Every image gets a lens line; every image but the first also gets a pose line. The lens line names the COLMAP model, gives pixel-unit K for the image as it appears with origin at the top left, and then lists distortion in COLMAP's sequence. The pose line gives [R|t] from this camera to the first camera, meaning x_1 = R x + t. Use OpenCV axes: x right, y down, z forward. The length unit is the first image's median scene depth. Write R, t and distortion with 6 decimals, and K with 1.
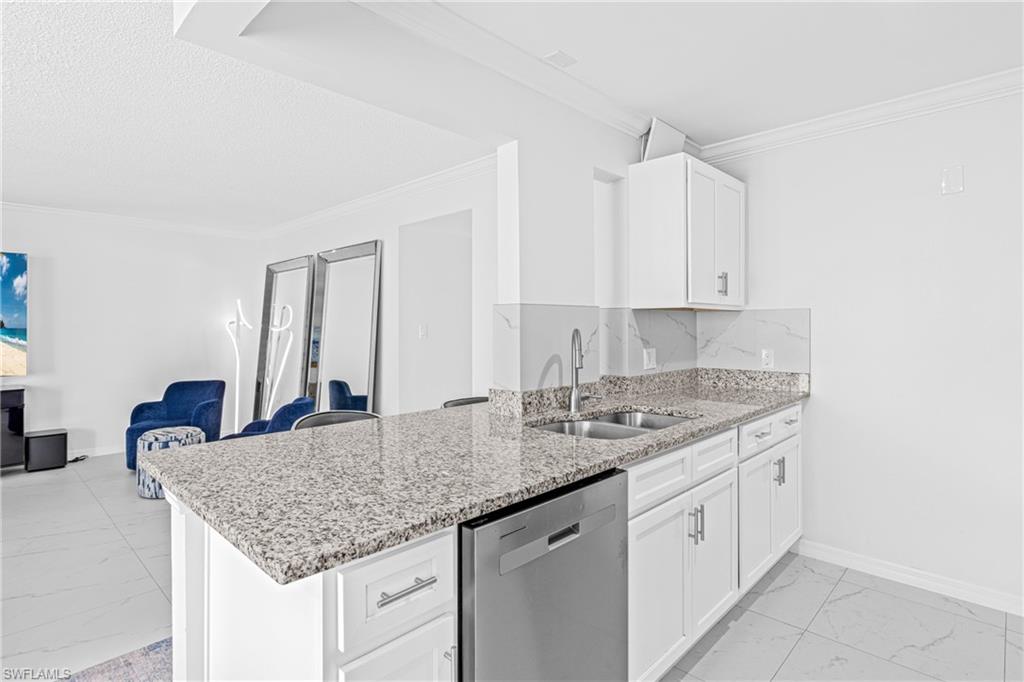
lens RADIAL K [[519.4, 0, 510.3], [0, 519.4, 333.6], [0, 0, 1]] dist [0.002014, 0.000274]
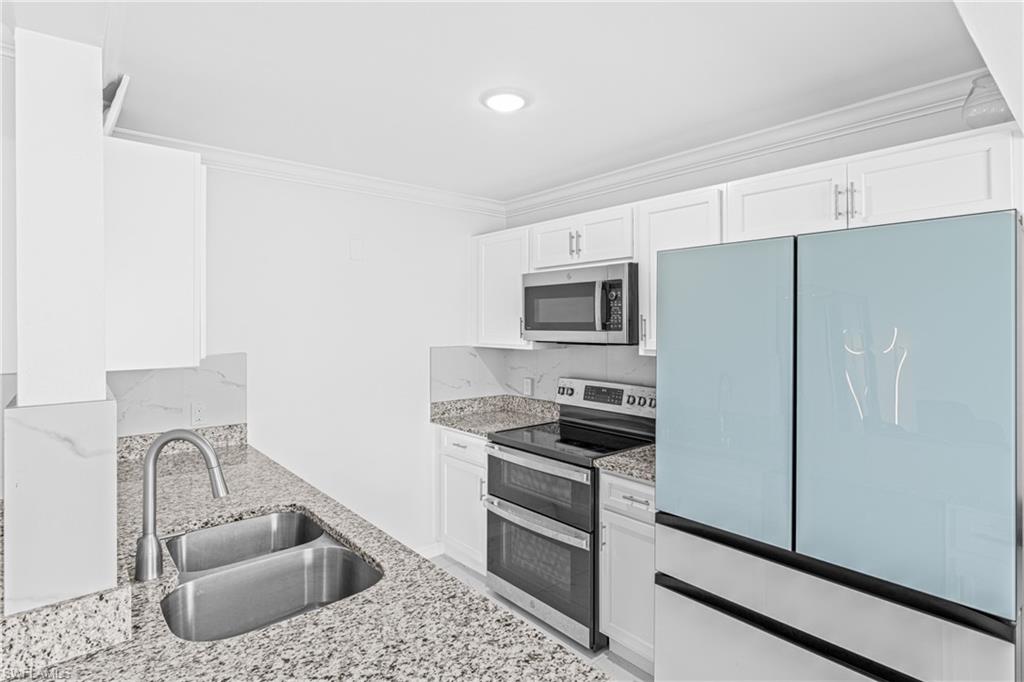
lens RADIAL K [[519.4, 0, 510.3], [0, 519.4, 335.2], [0, 0, 1]] dist [0.002014, 0.000274]
pose [[0.083810, -0.015128, 0.996367, -0.308601], [0.010189, 0.999845, 0.014324, -0.088049], [-0.996430, 0.008952, 0.083951, 0.444232]]
